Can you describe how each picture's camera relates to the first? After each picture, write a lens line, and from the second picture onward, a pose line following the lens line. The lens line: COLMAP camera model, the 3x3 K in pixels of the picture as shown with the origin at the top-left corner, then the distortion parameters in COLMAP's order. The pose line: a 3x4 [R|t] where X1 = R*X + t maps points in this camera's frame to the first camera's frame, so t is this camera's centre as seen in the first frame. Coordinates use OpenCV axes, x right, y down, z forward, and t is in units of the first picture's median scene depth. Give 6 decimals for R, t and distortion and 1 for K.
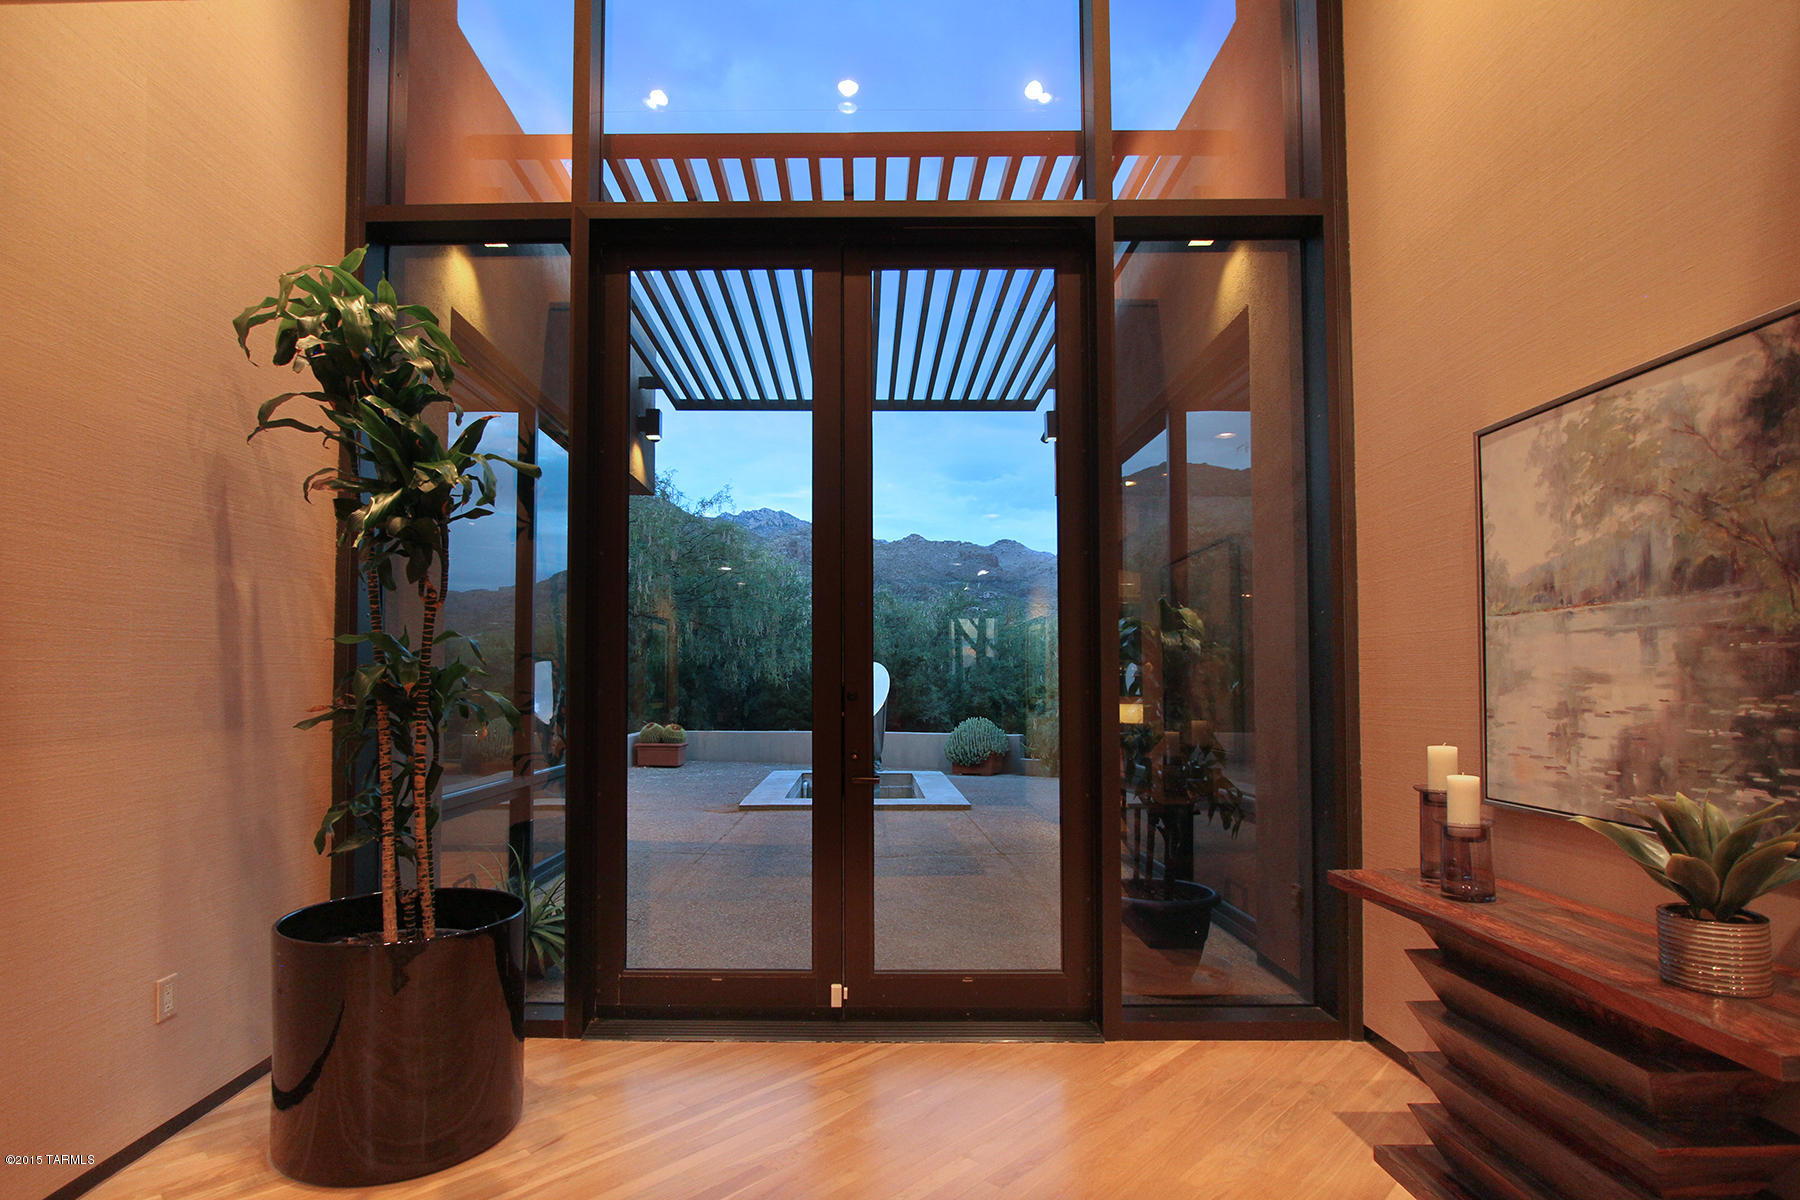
lens RADIAL K [[862.5, 0, 767.0], [0, 862.5, 667.2], [0, 0, 1]] dist [0.001503, -0.004259]
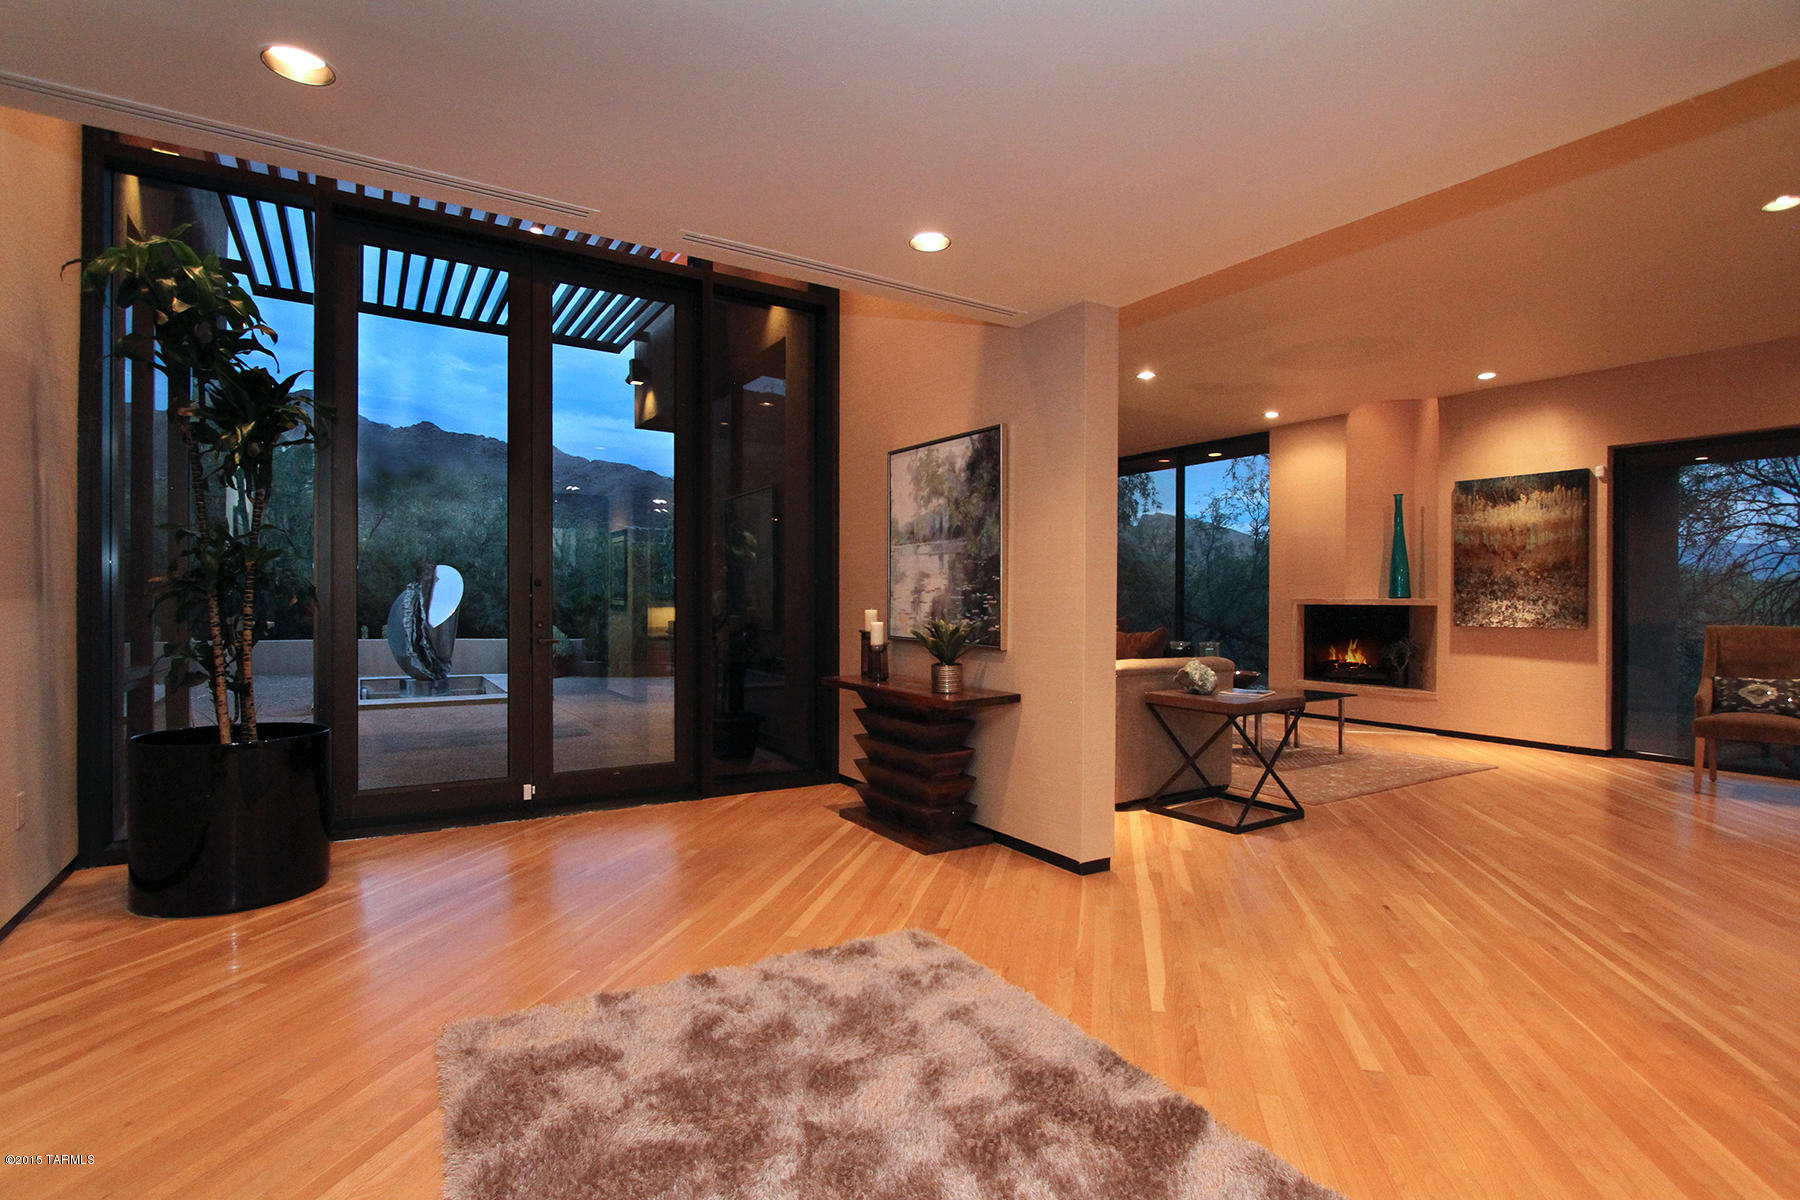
lens RADIAL K [[904.1, 0, 900.0], [0, 904.1, 600.0], [0, 0, 1]] dist [-0.022225, -0.000166]
pose [[0.792052, 0.005767, 0.610426, -0.458699], [-0.019190, 0.999696, 0.015455, 0.037167], [-0.610152, -0.023956, 0.791922, -0.725085]]
